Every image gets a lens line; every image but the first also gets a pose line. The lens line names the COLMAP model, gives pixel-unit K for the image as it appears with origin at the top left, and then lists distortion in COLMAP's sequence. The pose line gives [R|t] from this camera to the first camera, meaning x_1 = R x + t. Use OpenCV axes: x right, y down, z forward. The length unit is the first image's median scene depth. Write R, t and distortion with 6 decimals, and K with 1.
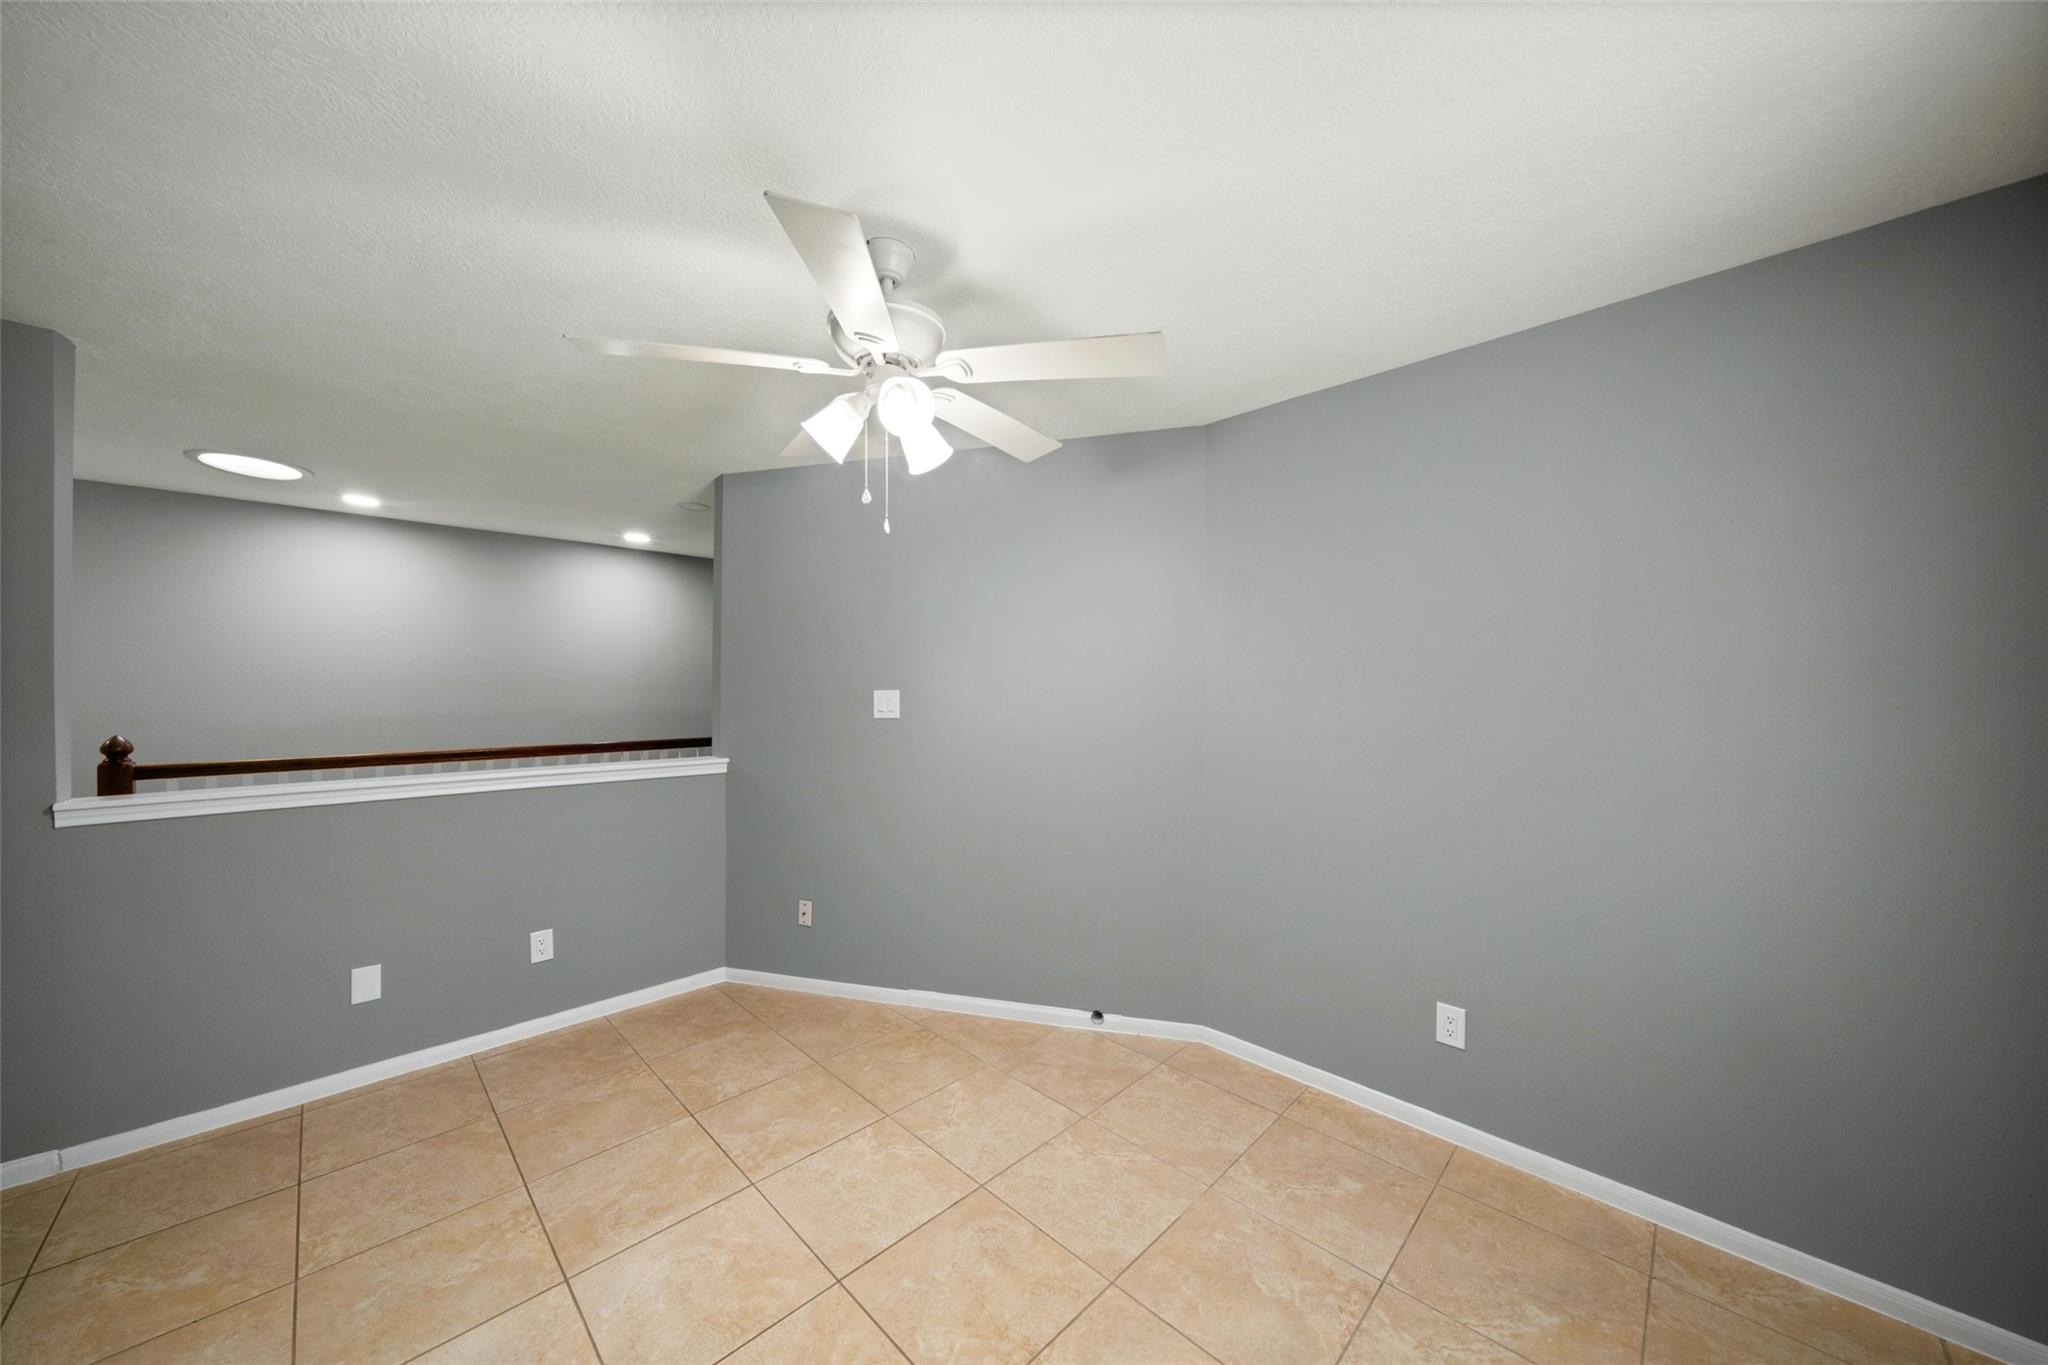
lens RADIAL K [[705.5, 0, 1020.6], [0, 705.5, 679.9], [0, 0, 1]] dist [-0.011272, 0.000813]
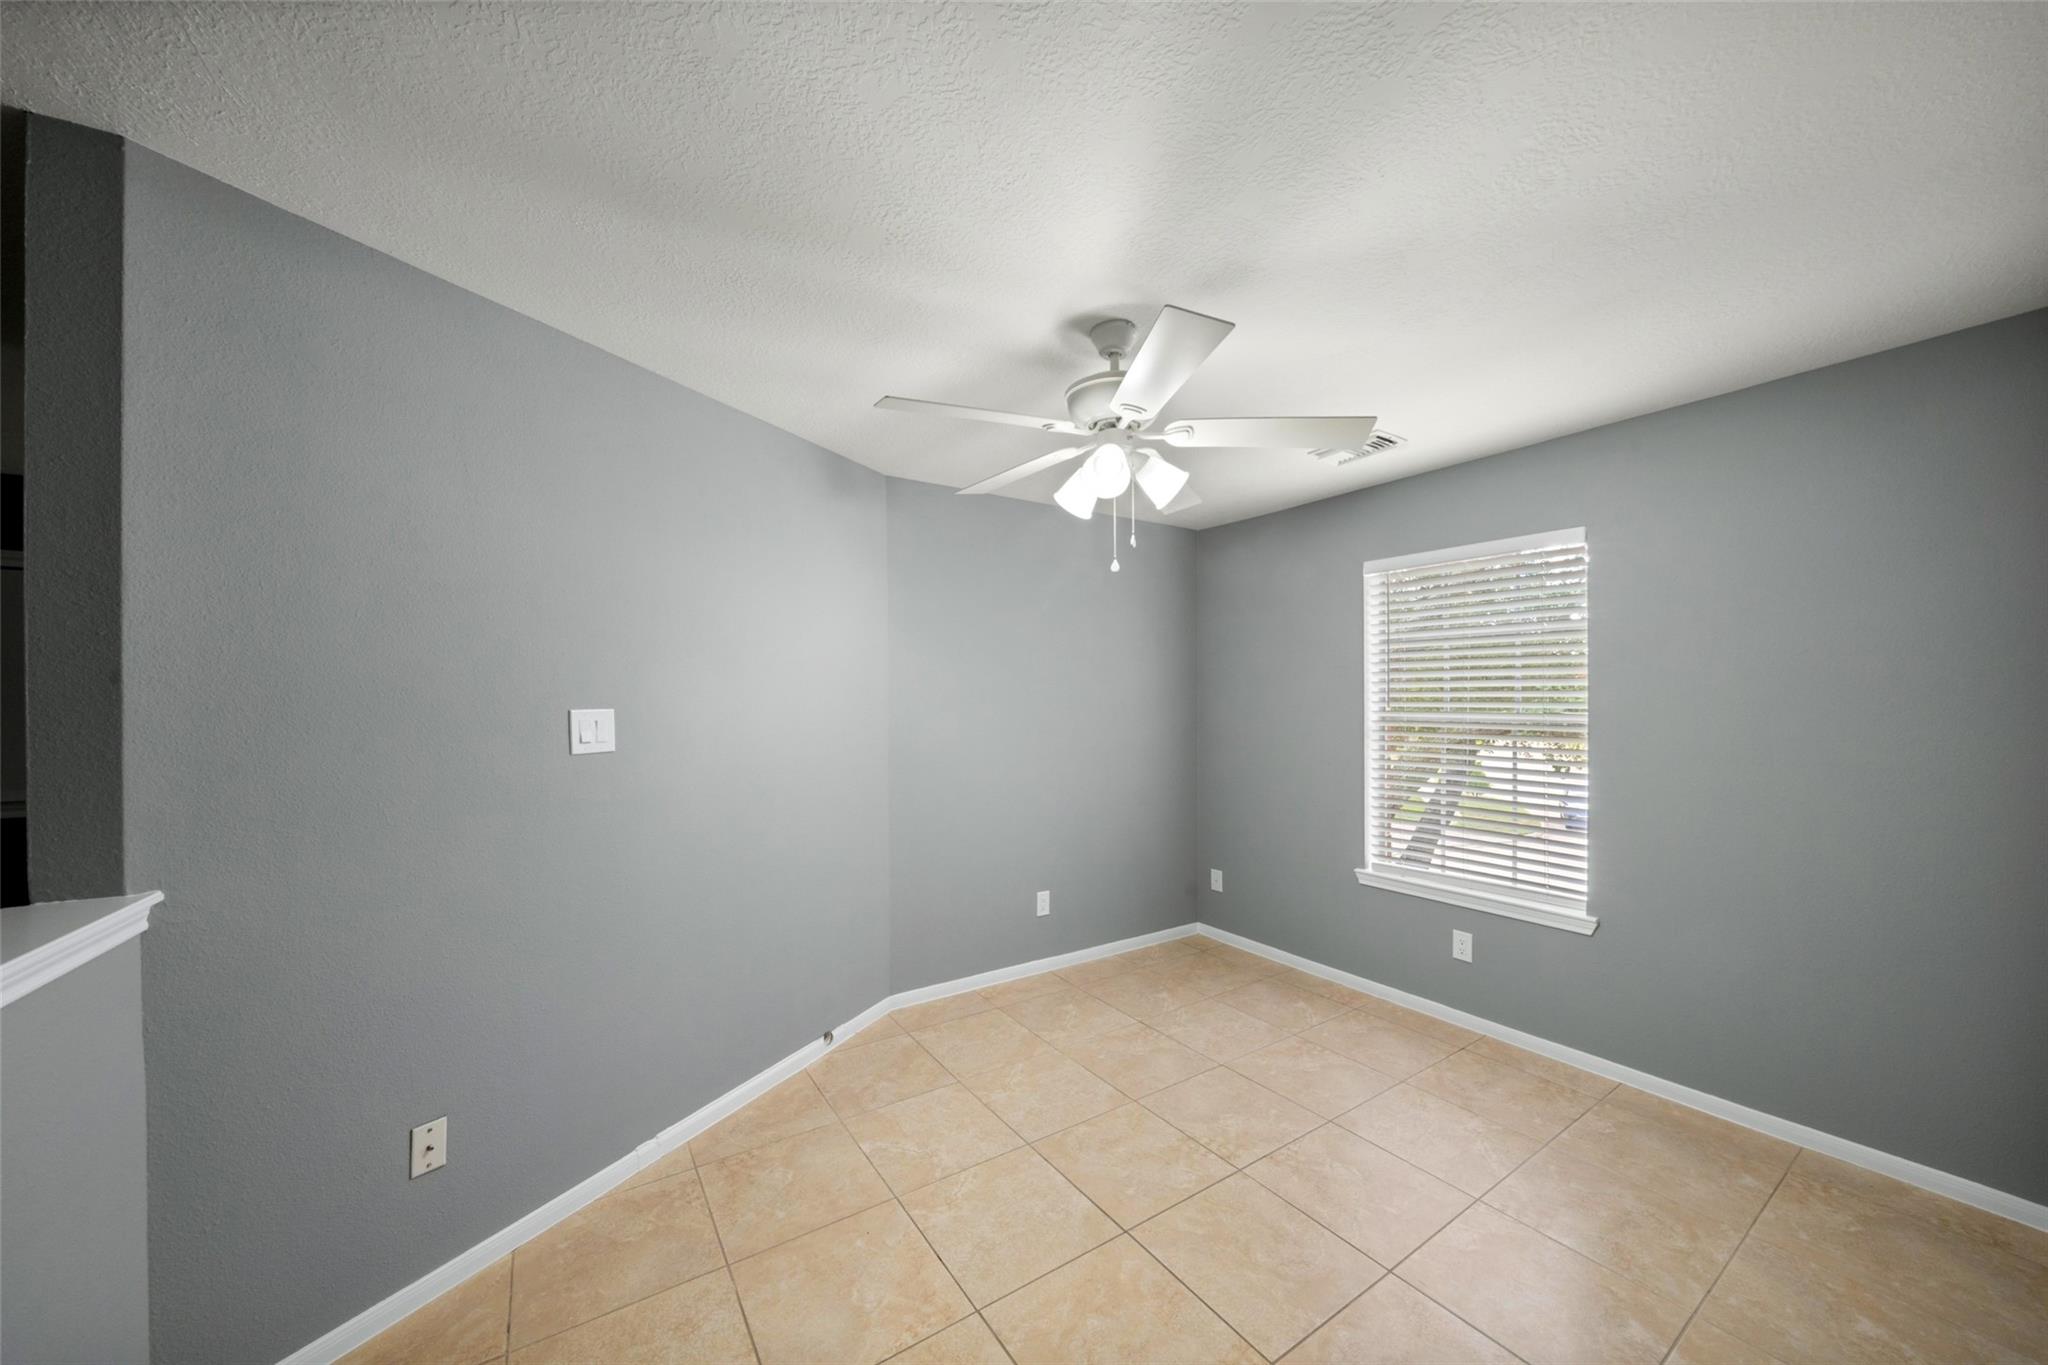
lens RADIAL K [[705.5, 0, 1016.8], [0, 705.5, 696.8], [0, 0, 1]] dist [-0.011272, 0.000813]
pose [[0.209980, 0.006920, 0.977681, -0.970278], [-0.008407, 0.999951, -0.005272, 0.005070], [-0.977669, -0.007112, 0.210028, 0.649950]]
